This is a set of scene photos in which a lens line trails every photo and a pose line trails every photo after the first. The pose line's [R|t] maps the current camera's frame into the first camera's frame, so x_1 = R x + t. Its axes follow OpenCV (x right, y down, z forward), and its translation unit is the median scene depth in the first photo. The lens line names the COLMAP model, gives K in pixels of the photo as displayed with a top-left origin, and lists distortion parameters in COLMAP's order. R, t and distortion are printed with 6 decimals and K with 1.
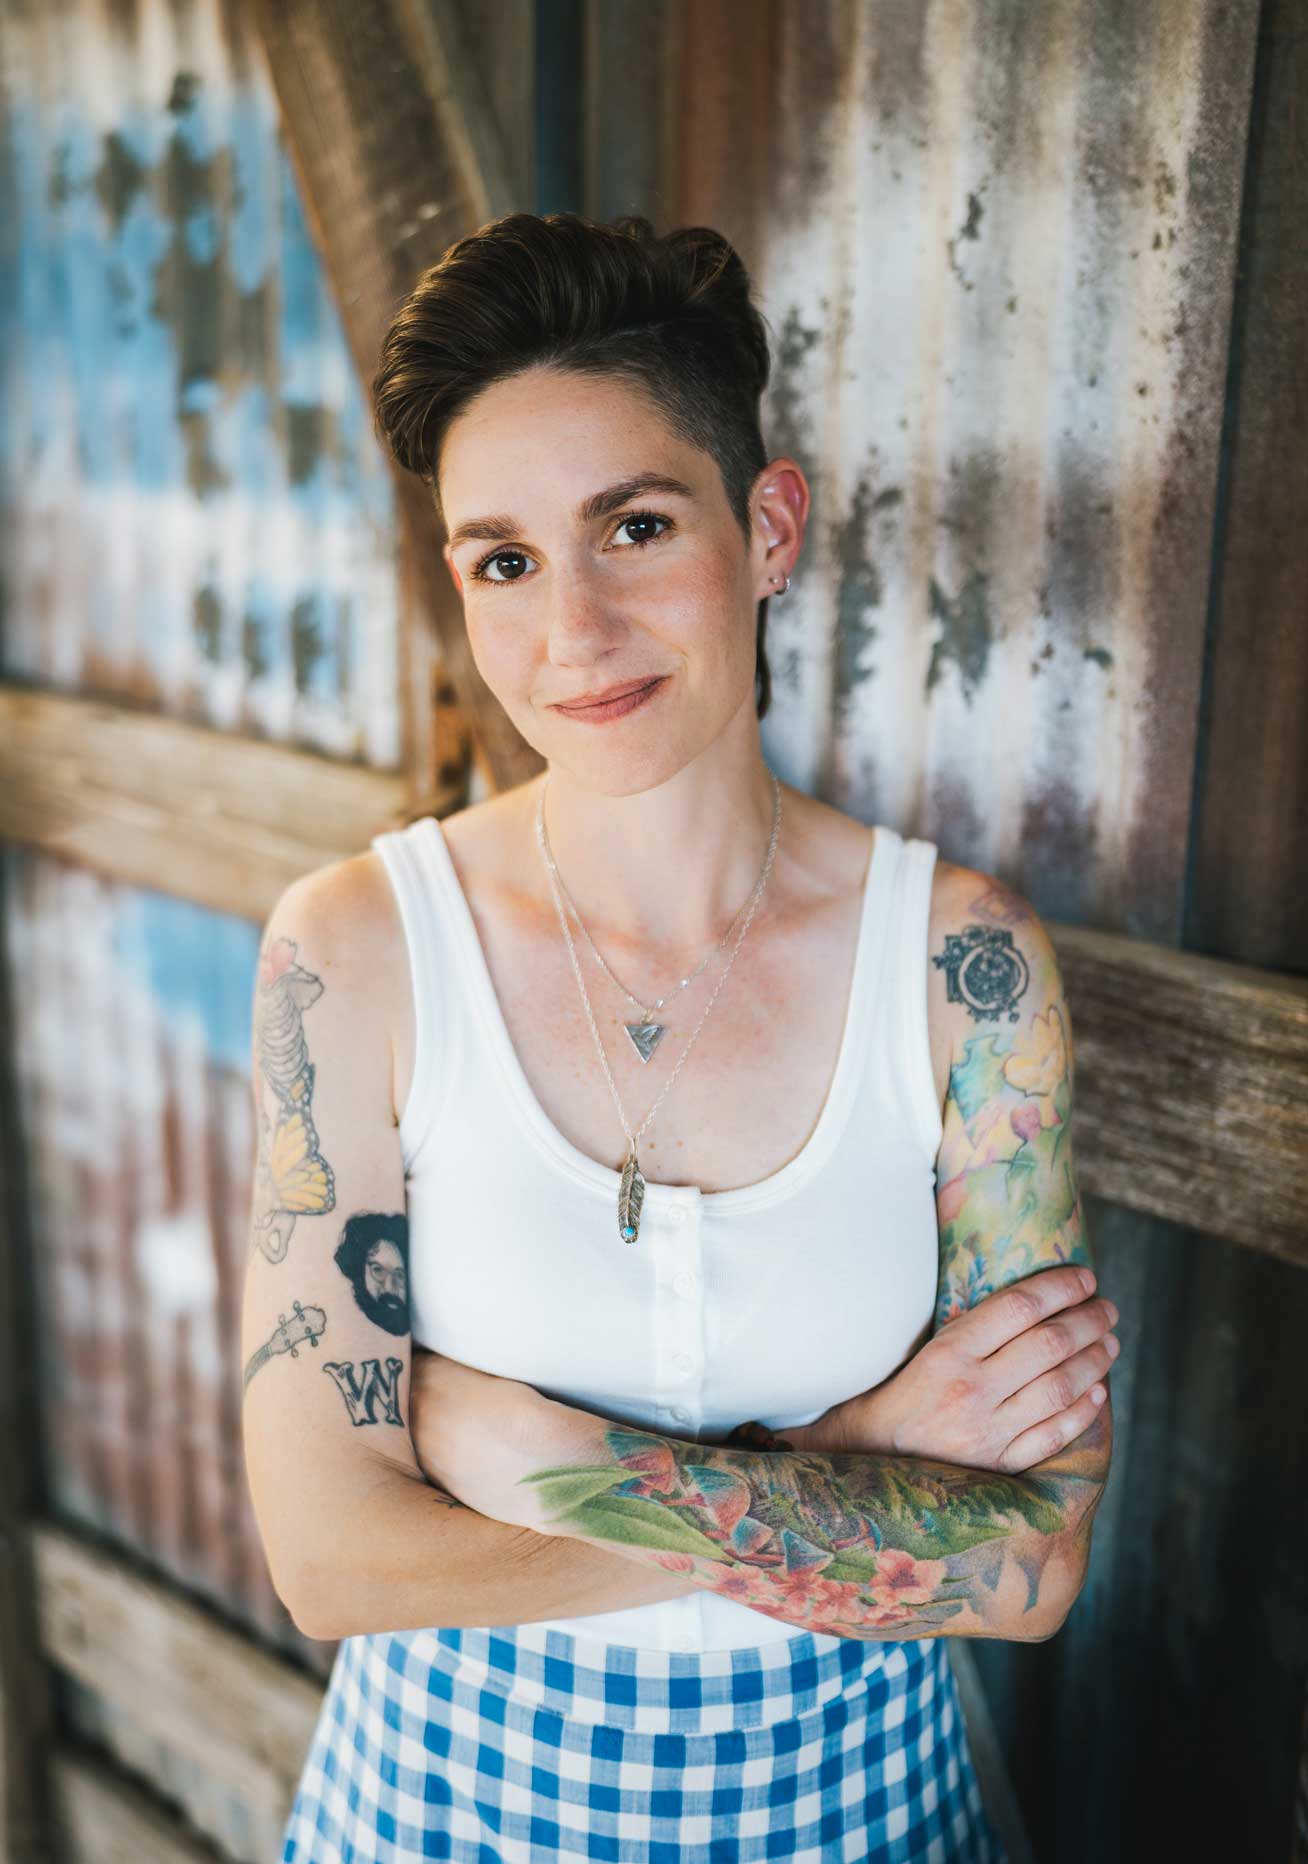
lens RADIAL K [[2150.1, 0, 643.4], [0, 2150.1, 897.0], [0, 0, 1]] dist [0.030971, 0.000000]
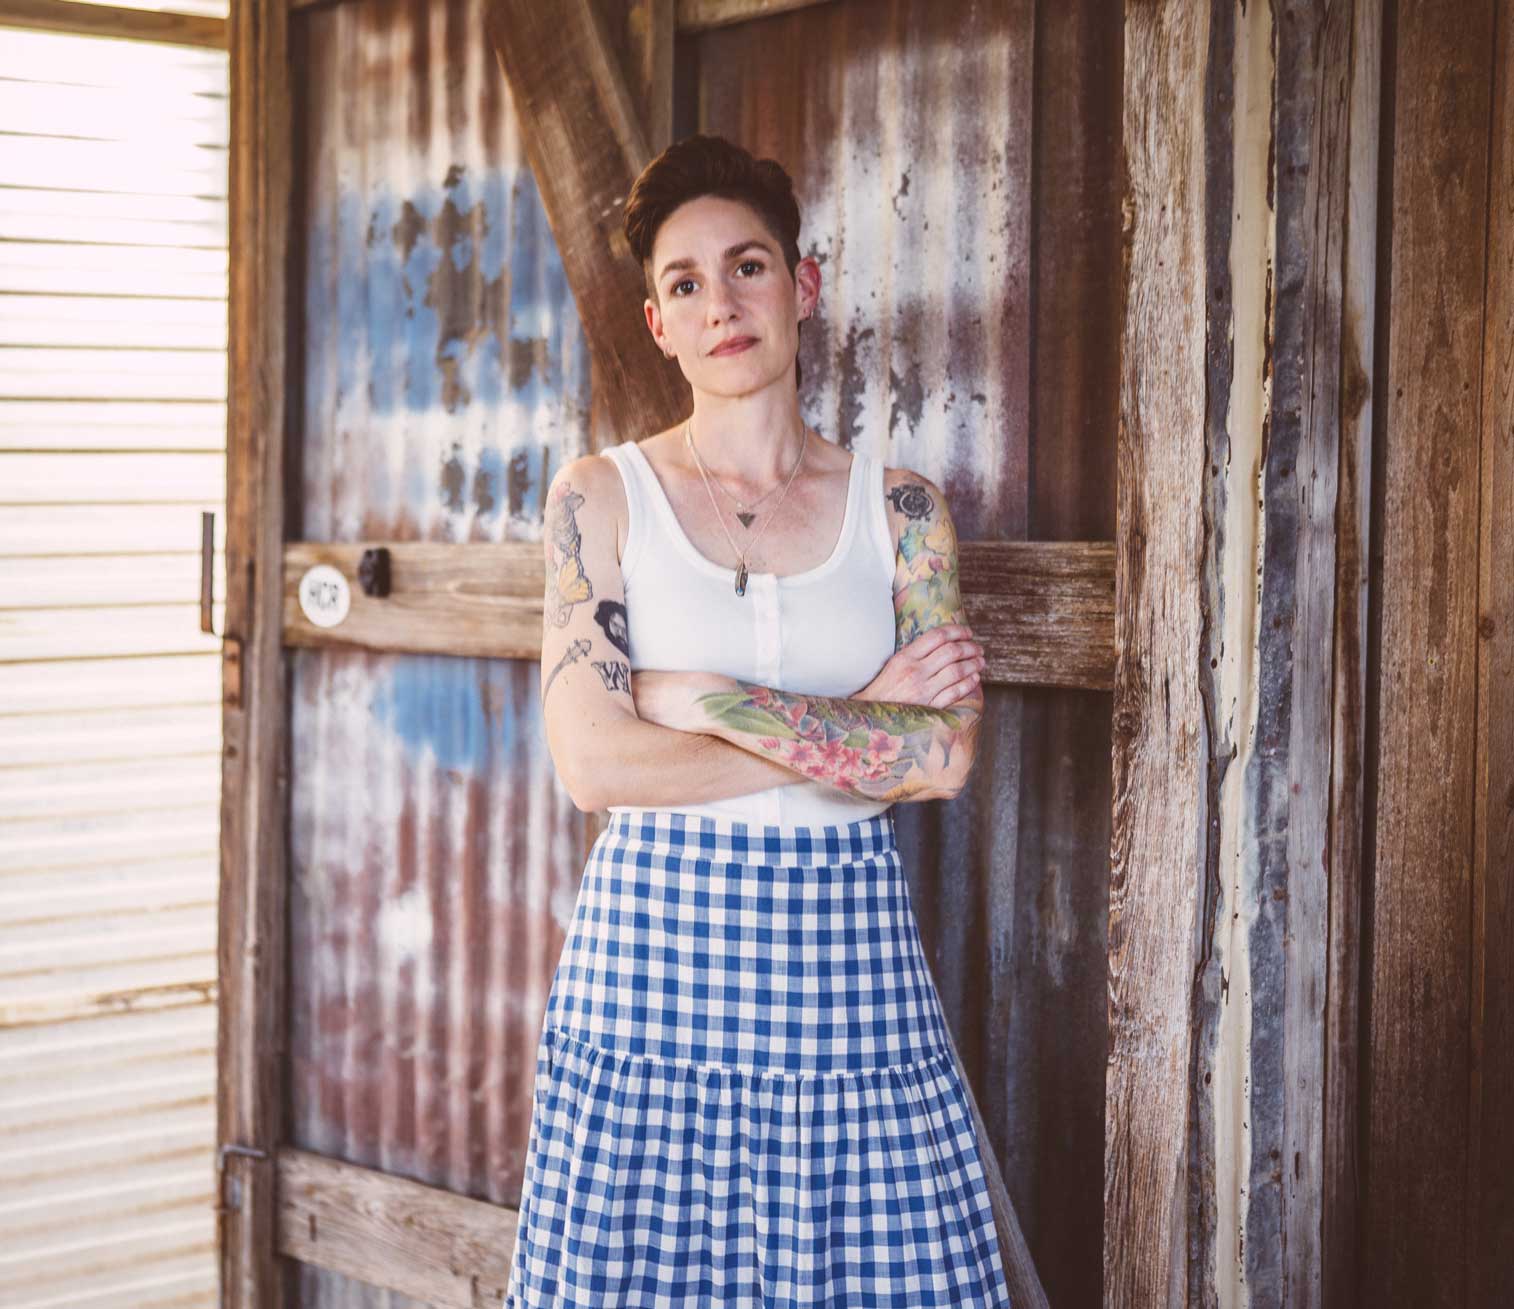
lens RADIAL K [[2256.3, 0, 618.5], [0, 2256.3, 612.1], [0, 0, 1]] dist [0.003022, 0.000000]
pose [[0.999864, -0.000631, -0.016509, -0.074234], [-0.003788, 0.963888, -0.266282, 0.609830], [0.016081, 0.266308, 0.963754, -0.882403]]
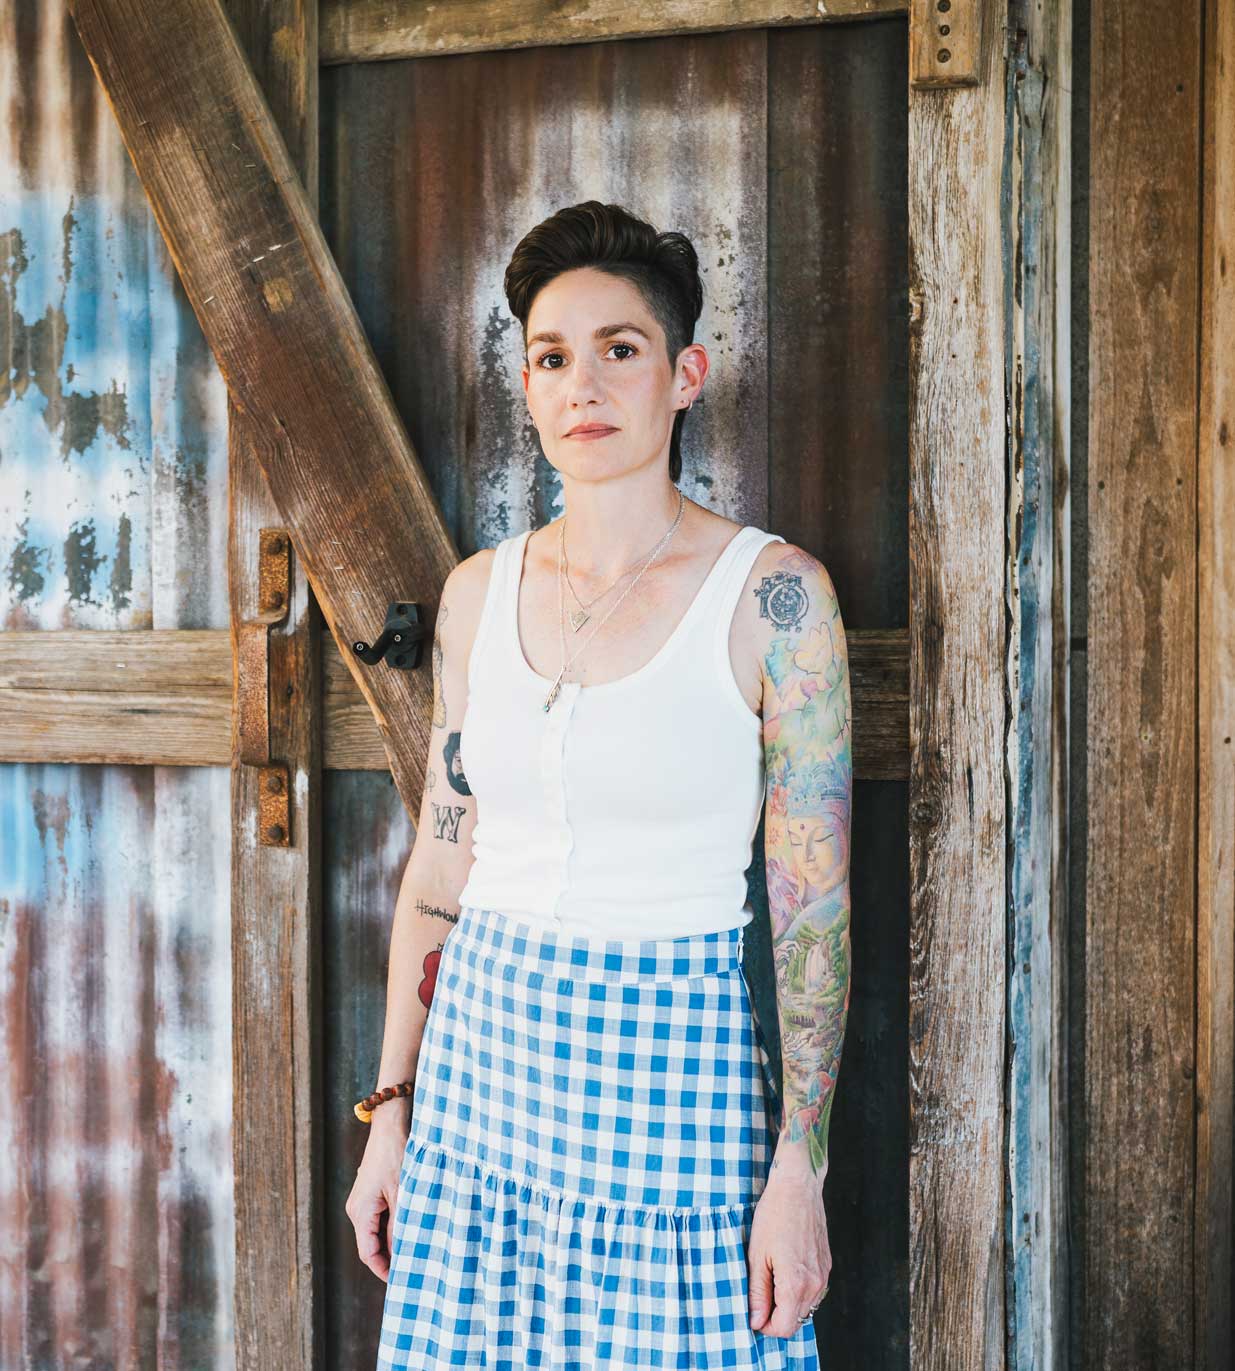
lens RADIAL K [[2228.4, 0, 578.0], [0, 2228.4, 643.9], [0, 0, 1]] dist [-0.004870, 0.000000]
pose [[0.874671, -0.024611, 0.484092, -0.816955], [0.149955, 0.963456, -0.221960, 0.433718], [-0.460938, 0.266734, 0.846397, -0.524389]]
